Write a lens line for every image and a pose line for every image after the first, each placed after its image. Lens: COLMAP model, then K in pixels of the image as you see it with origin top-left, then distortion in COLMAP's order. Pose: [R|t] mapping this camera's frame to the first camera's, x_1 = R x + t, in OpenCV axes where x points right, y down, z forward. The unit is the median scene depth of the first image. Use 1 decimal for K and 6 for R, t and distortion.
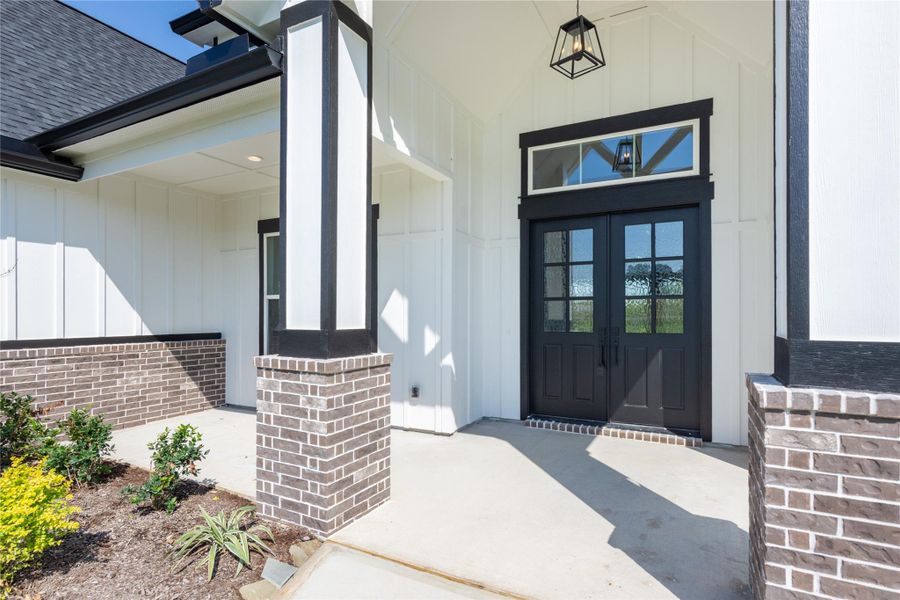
lens RADIAL K [[472.6, 0, 450.5], [0, 472.6, 308.6], [0, 0, 1]] dist [-0.003889, -0.000237]
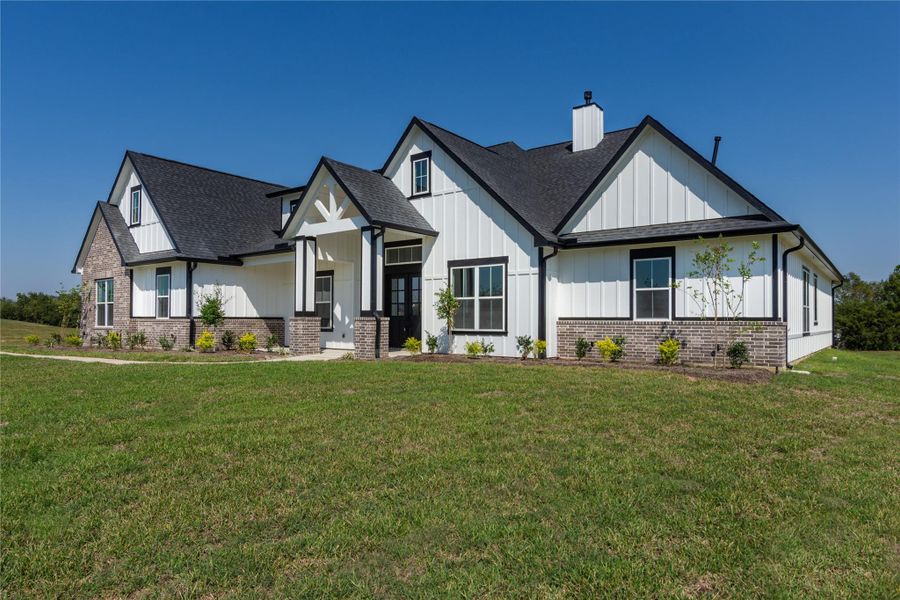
lens RADIAL K [[494.0, 0, 435.6], [0, 494.0, 299.2], [0, 0, 1]] dist [-0.004301, -0.001042]
pose [[0.986036, -0.010345, -0.166208, 0.961580], [0.008635, 0.999902, -0.011005, -0.009851], [0.166306, 0.009416, 0.986029, -1.861992]]
